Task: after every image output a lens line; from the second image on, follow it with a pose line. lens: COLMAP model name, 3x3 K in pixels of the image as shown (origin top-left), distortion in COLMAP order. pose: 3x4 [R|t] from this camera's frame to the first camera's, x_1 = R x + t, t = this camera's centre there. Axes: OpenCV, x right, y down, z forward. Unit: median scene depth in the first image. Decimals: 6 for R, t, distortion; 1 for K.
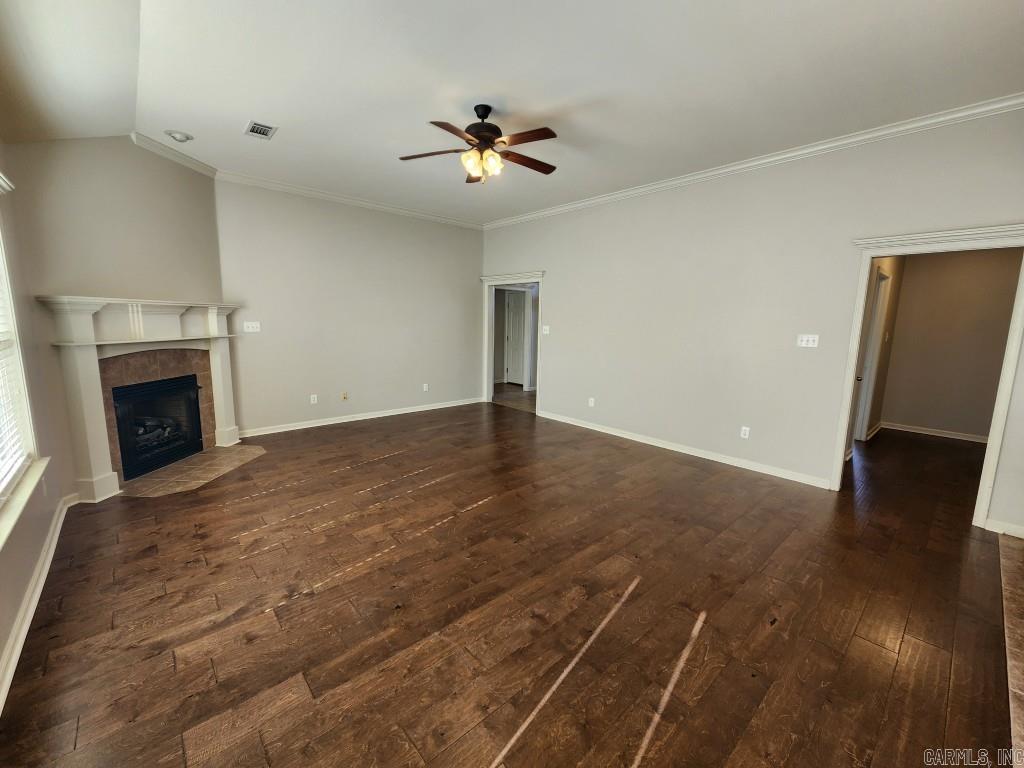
lens RADIAL K [[419.8, 0, 501.6], [0, 419.8, 381.8], [0, 0, 1]] dist [0.002210, -0.002614]
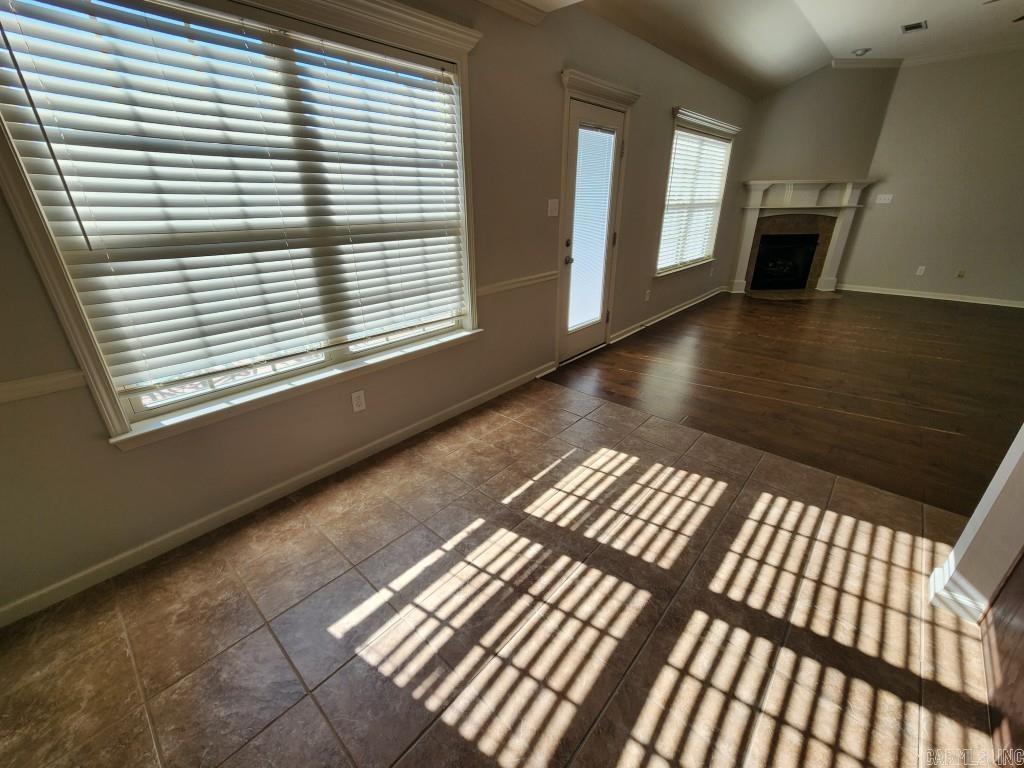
lens RADIAL K [[419.8, 0, 501.6], [0, 419.8, 381.8], [0, 0, 1]] dist [0.002210, -0.002614]
pose [[0.101559, 0.377870, -0.920272, 0.768618], [-0.133461, 0.921868, 0.363797, 0.079330], [0.985837, 0.085873, 0.144055, -0.276871]]
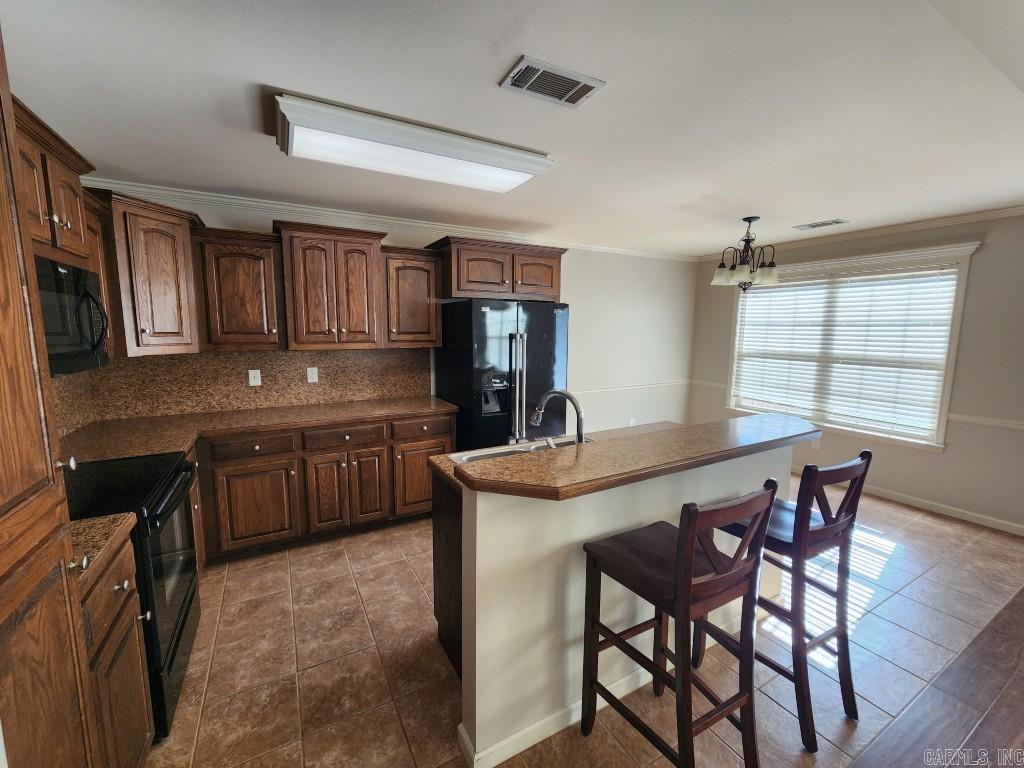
lens RADIAL K [[419.8, 0, 501.6], [0, 419.8, 381.8], [0, 0, 1]] dist [0.002210, -0.002614]
pose [[-0.974244, -0.049861, 0.219915, 0.778782], [0.012269, 0.962082, 0.272485, -0.112218], [-0.225163, 0.268165, -0.936691, 0.760239]]
